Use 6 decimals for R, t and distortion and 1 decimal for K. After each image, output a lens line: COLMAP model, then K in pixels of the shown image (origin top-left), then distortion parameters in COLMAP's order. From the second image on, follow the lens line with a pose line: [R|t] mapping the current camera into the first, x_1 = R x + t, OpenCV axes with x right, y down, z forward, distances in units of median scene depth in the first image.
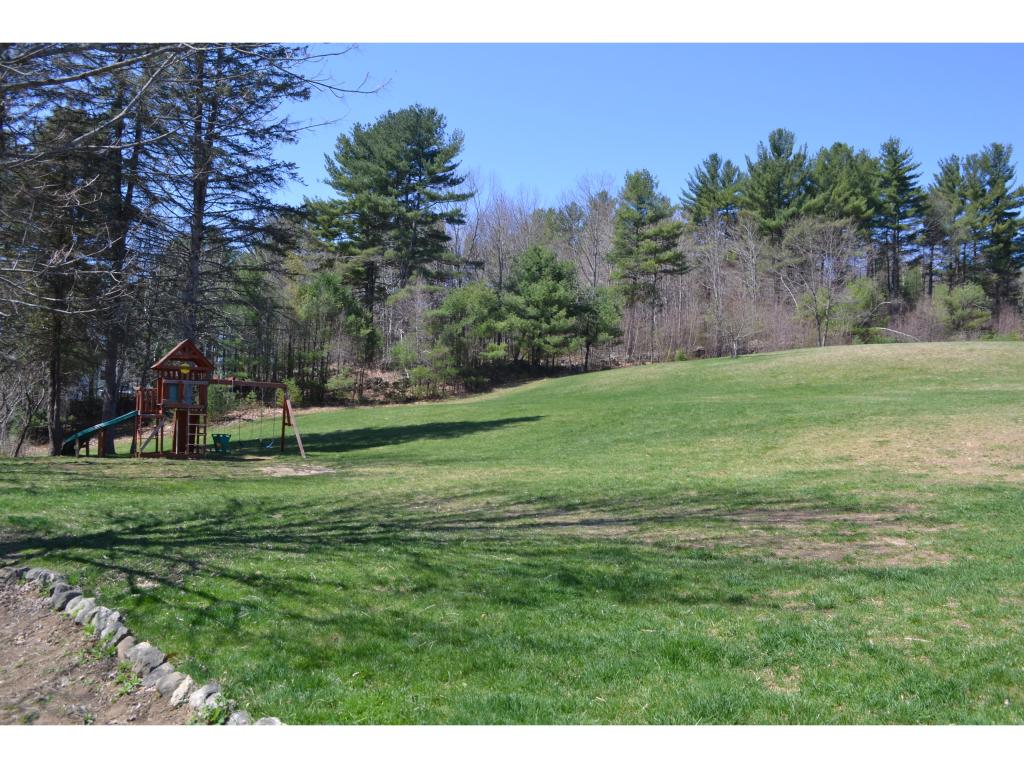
lens RADIAL K [[828.7, 0, 512.0], [0, 828.7, 384.0], [0, 0, 1]] dist [-0.121935, 0.000504]
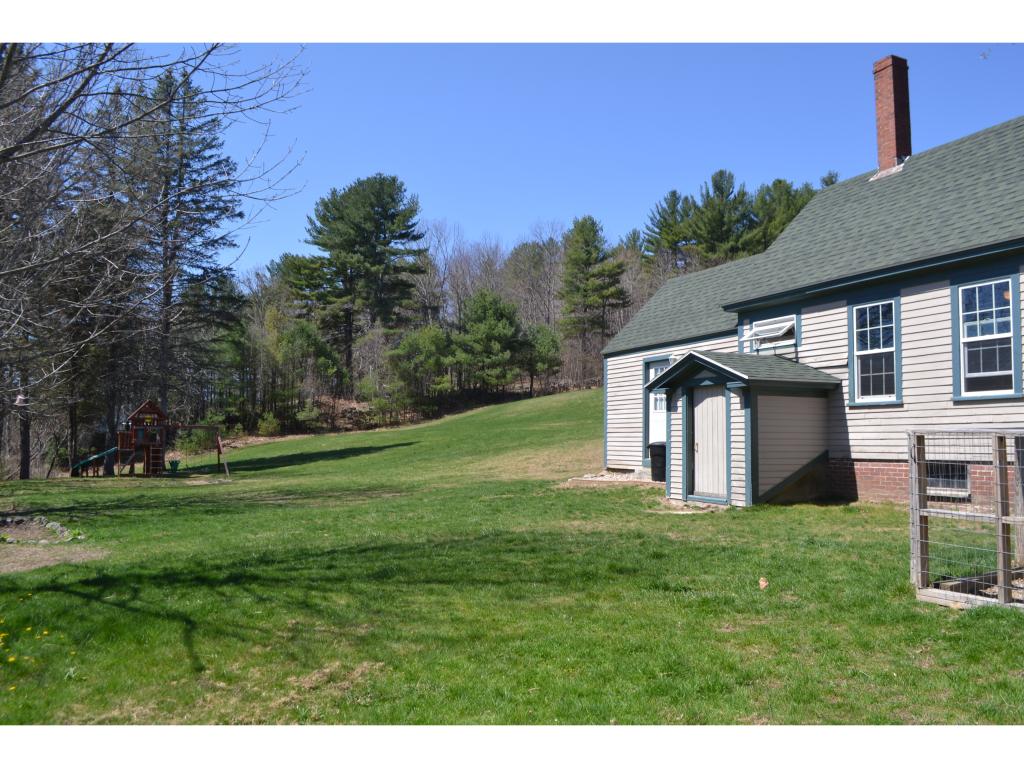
lens RADIAL K [[816.5, 0, 512.0], [0, 816.5, 384.0], [0, 0, 1]] dist [-0.137312, -0.004580]
pose [[0.999033, -0.028771, -0.033232, 0.102959], [0.028077, 0.999382, -0.021144, -0.010257], [0.033820, 0.020190, 0.999224, -0.145816]]
